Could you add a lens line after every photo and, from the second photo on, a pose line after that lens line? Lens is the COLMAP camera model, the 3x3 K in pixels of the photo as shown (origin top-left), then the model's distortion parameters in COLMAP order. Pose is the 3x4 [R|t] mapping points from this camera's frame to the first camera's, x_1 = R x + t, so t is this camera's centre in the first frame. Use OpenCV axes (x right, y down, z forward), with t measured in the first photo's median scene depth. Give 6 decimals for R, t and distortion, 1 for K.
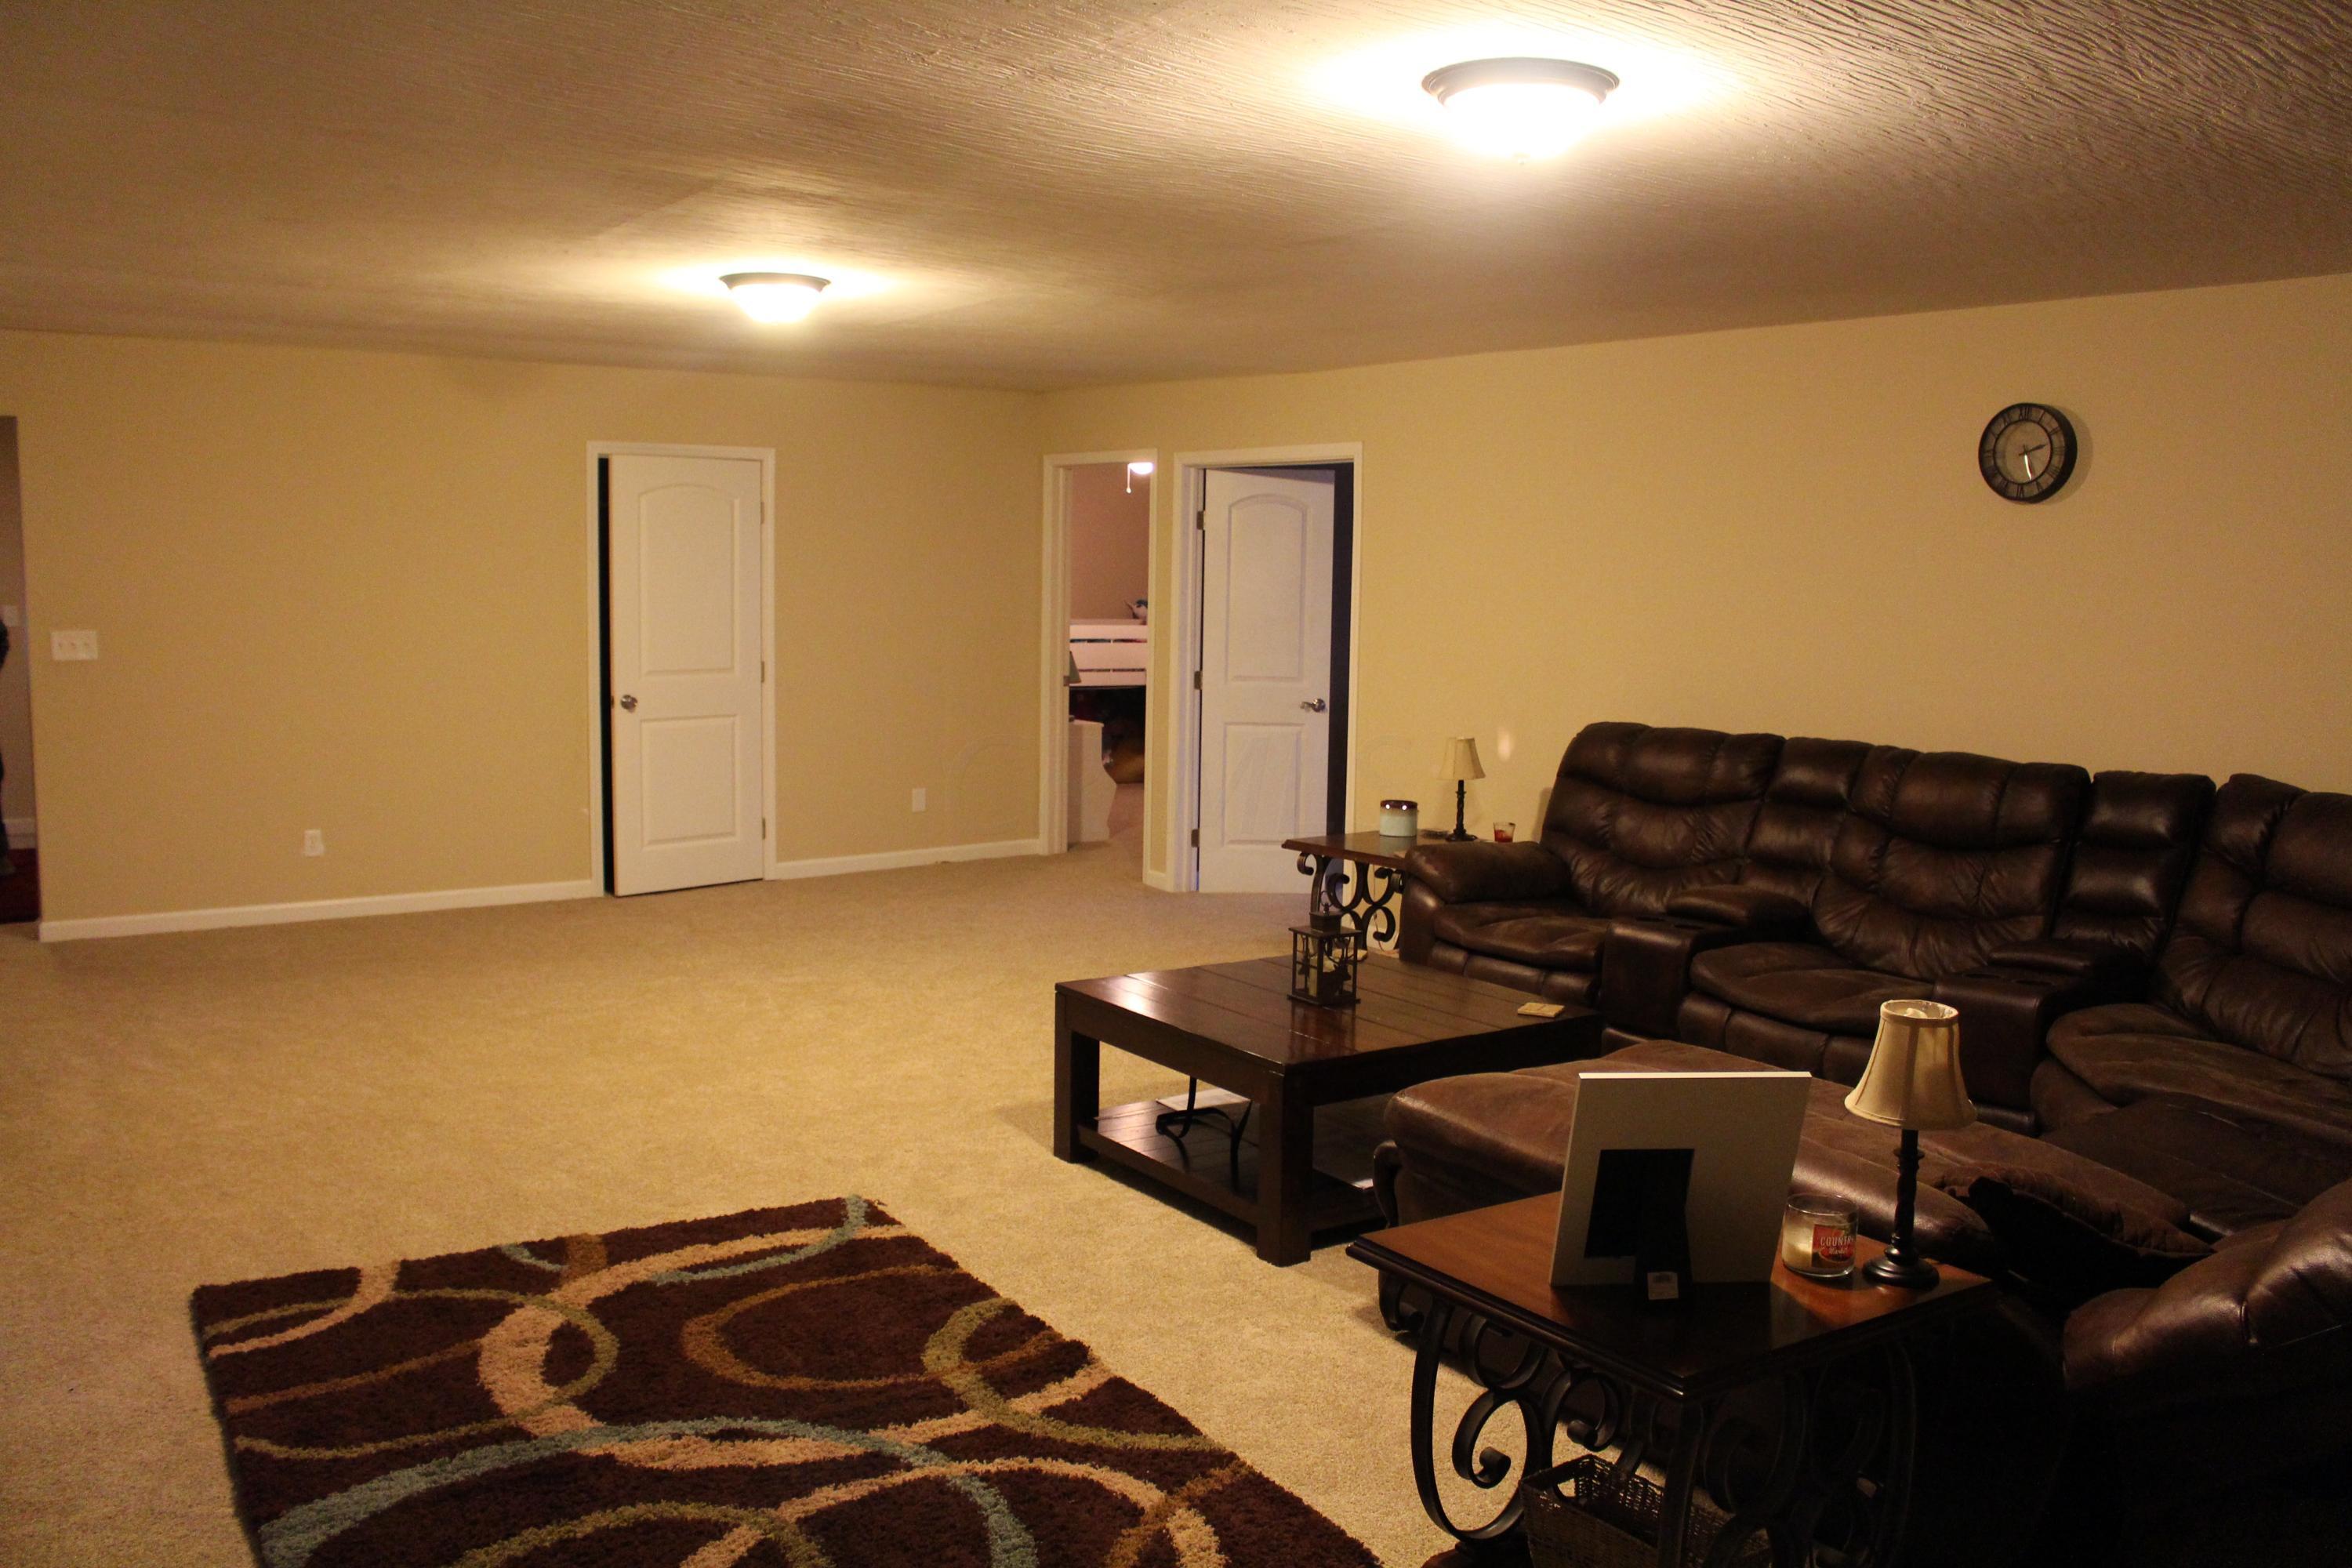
lens RADIAL K [[1947.5, 0, 1180.4], [0, 1947.5, 781.7], [0, 0, 1]] dist [-0.164852, 0.146568]
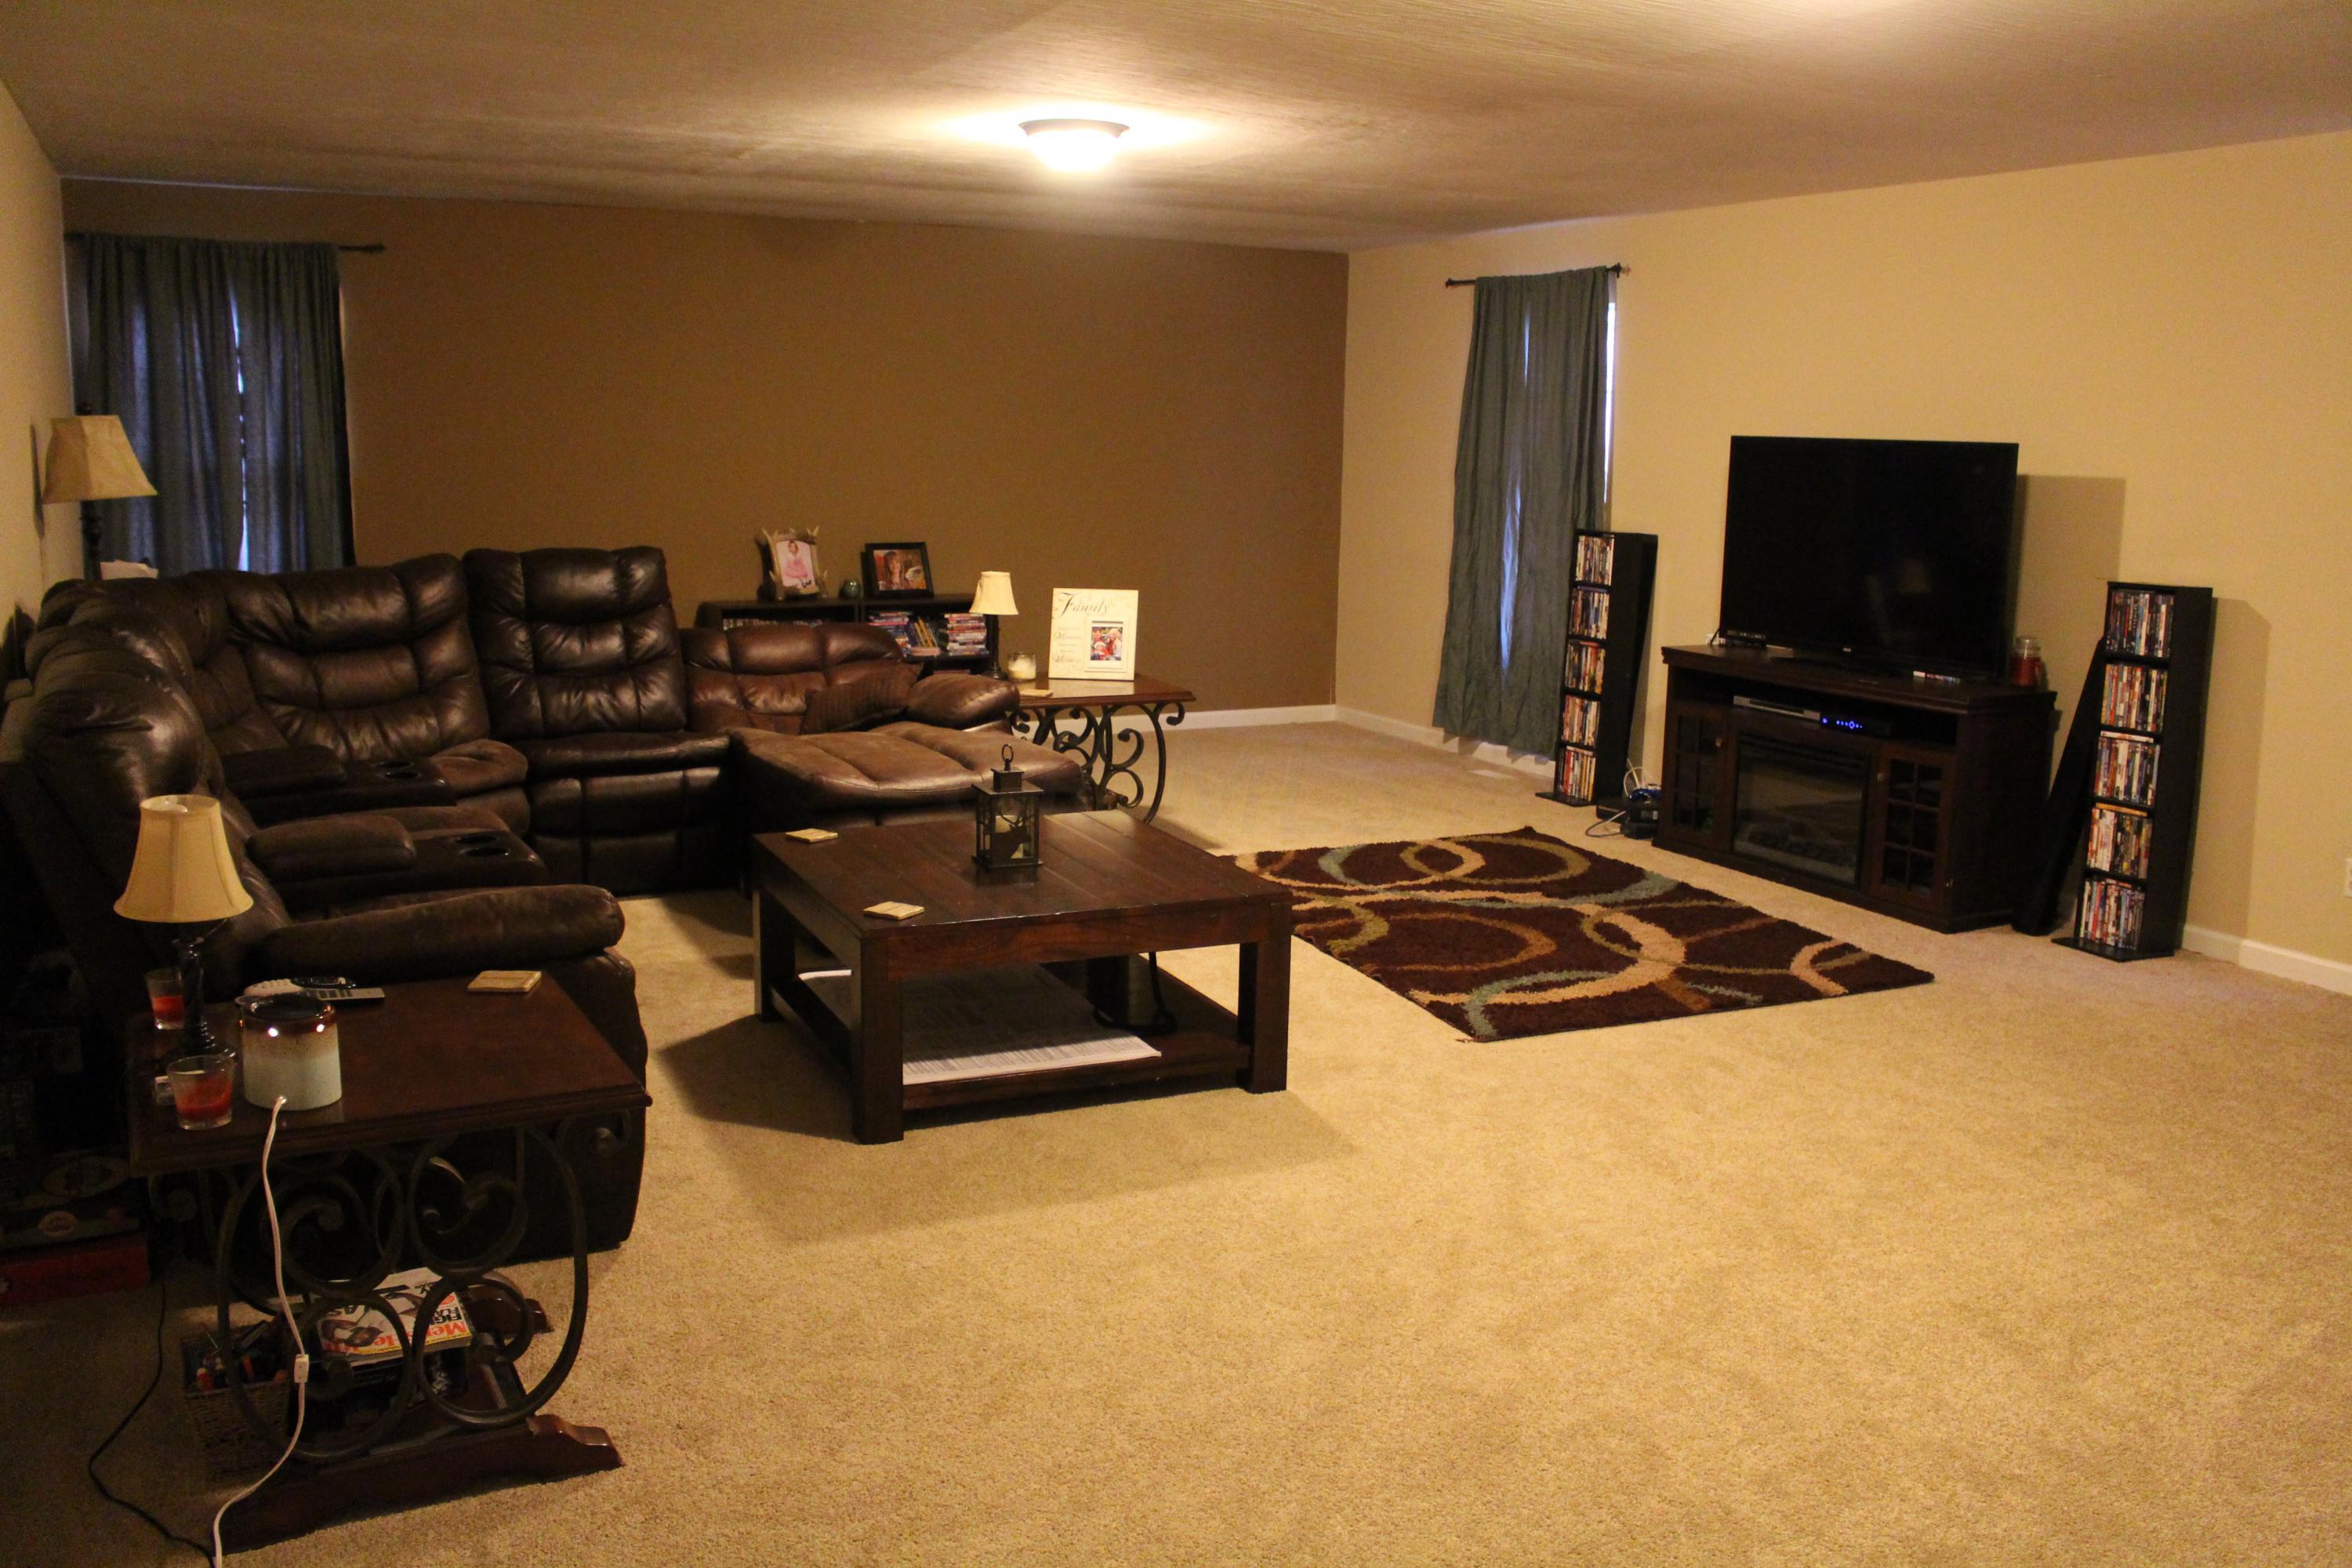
lens RADIAL K [[1947.5, 0, 1180.4], [0, 1947.5, 781.7], [0, 0, 1]] dist [-0.164852, 0.146568]
pose [[-0.987196, -0.070070, 0.143298, -0.154027], [-0.027556, 0.959759, 0.279468, -0.218200], [-0.157114, 0.271941, -0.949402, 2.161546]]
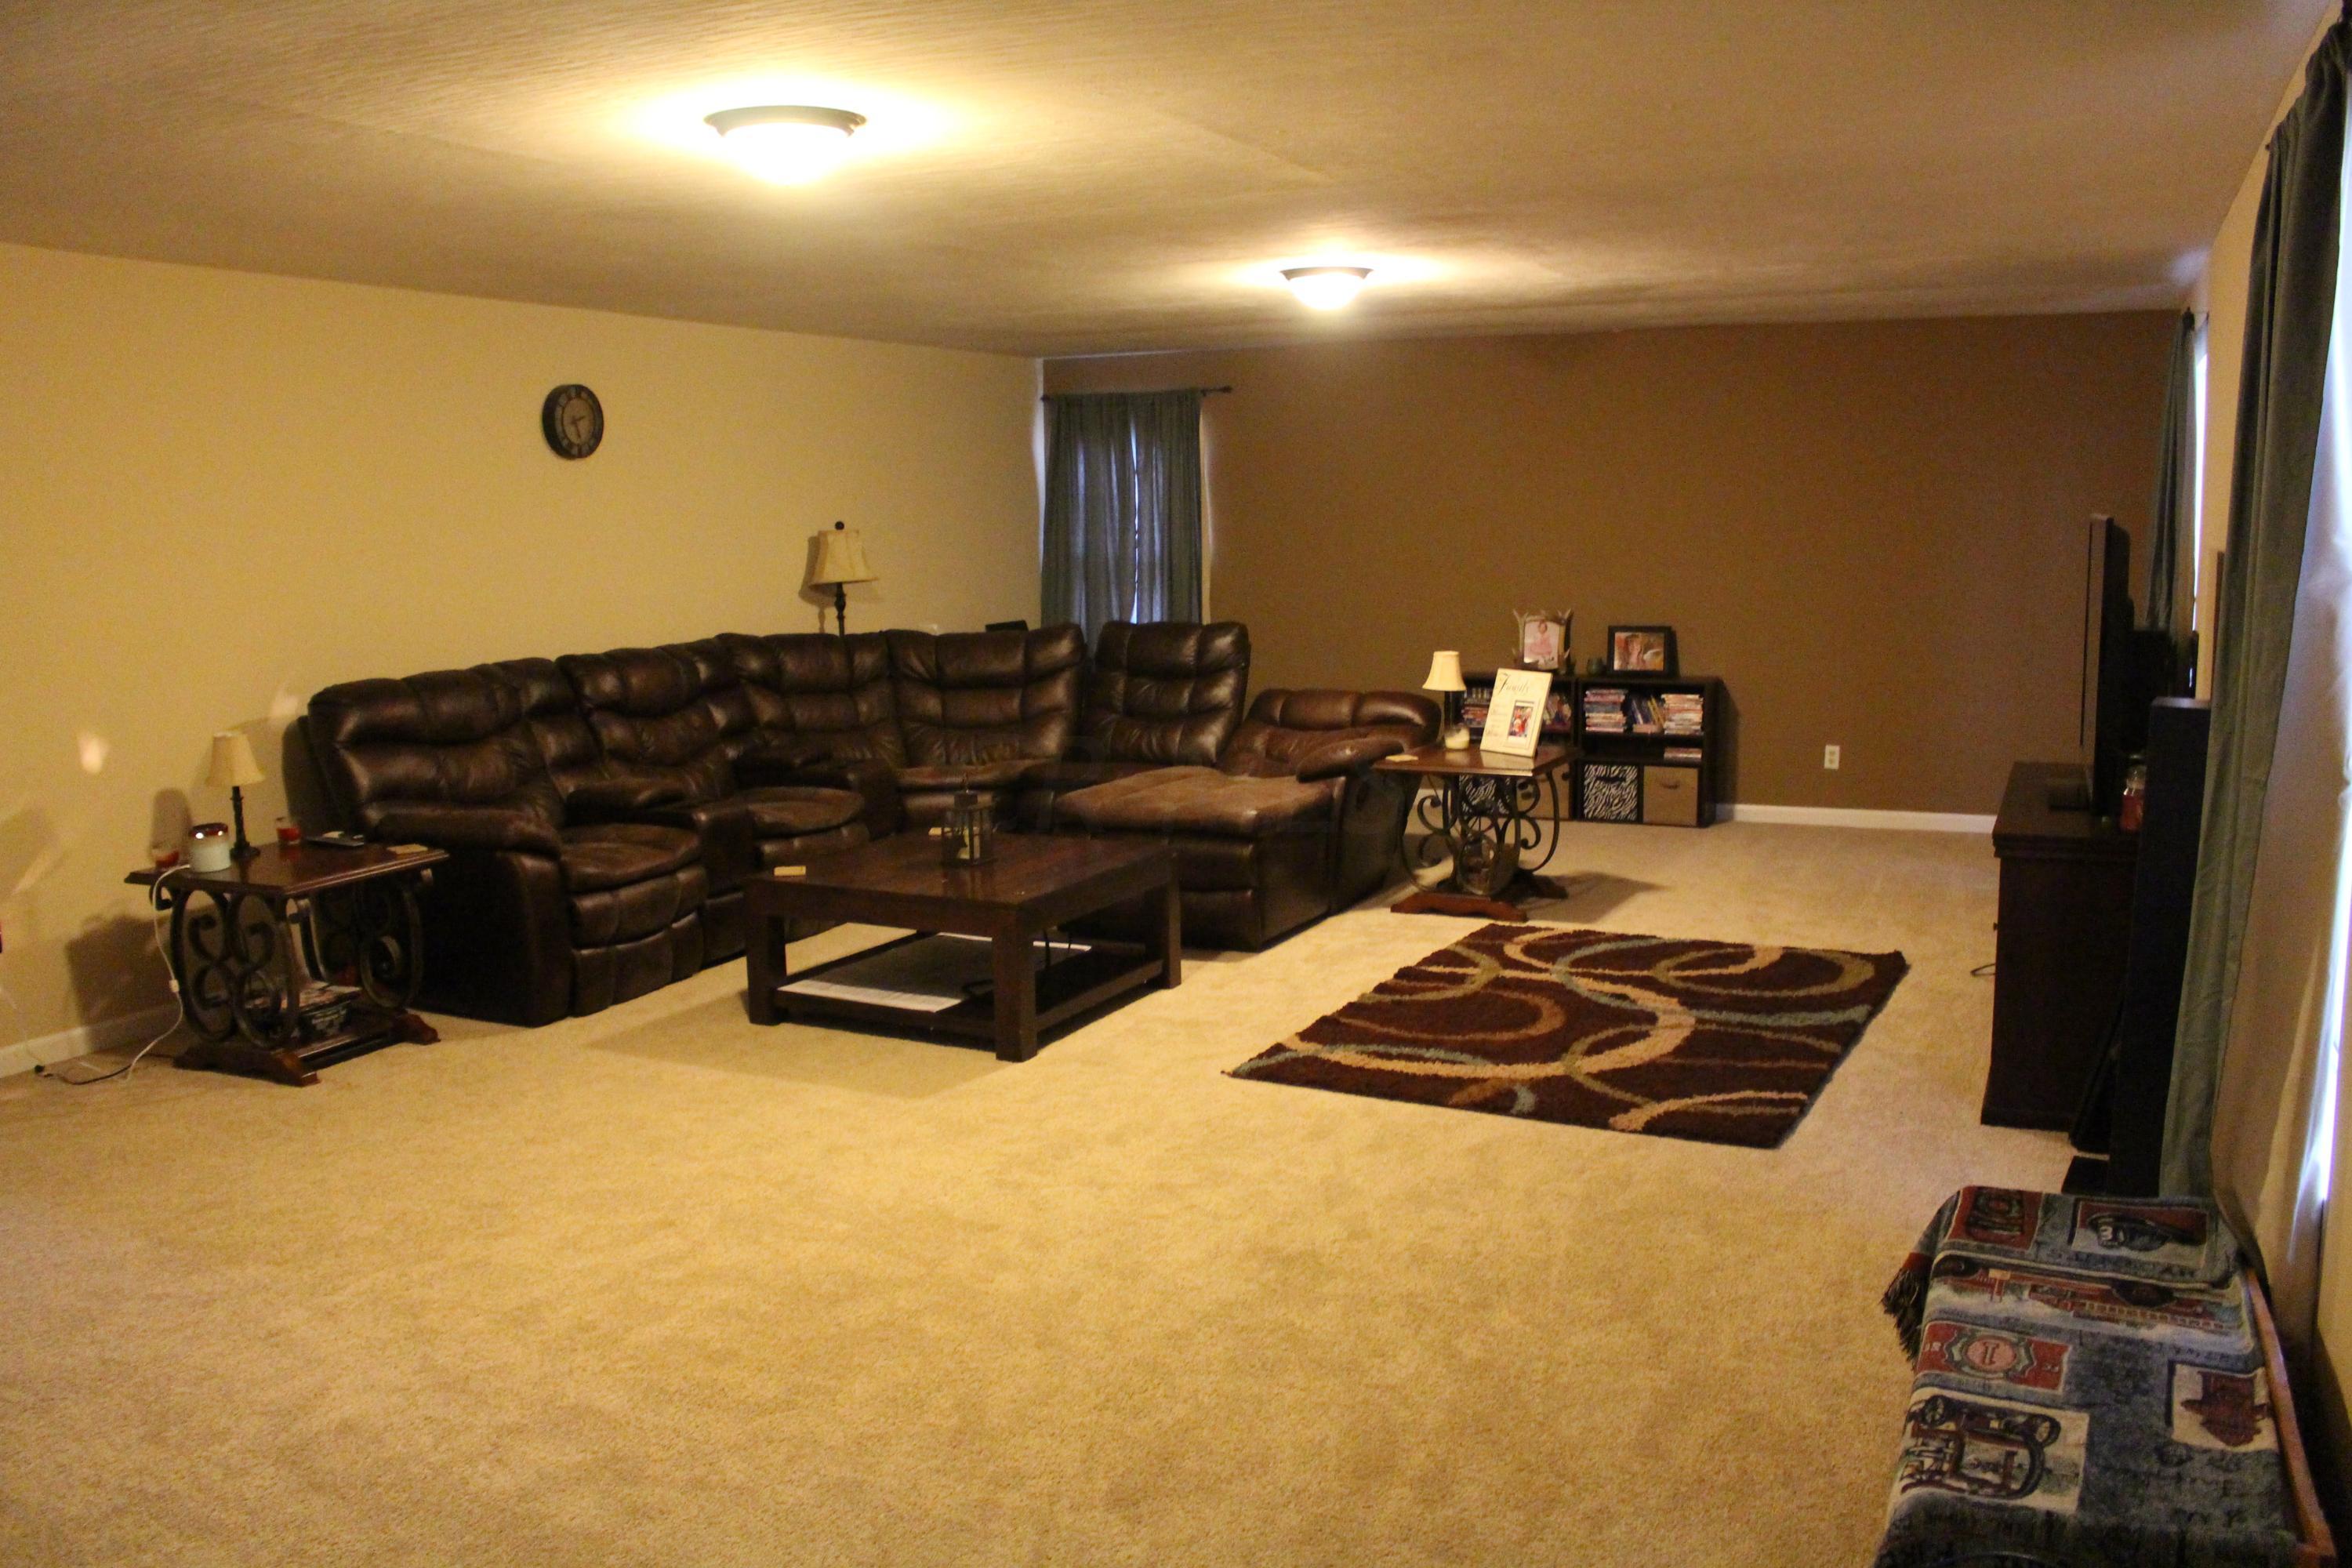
lens RADIAL K [[1947.5, 0, 1180.4], [0, 1947.5, 781.7], [0, 0, 1]] dist [-0.164852, 0.146568]
pose [[-0.474757, -0.137853, 0.869254, -1.243953], [0.098489, 0.973132, 0.208119, -0.215062], [-0.874589, 0.184418, -0.448424, 1.658987]]
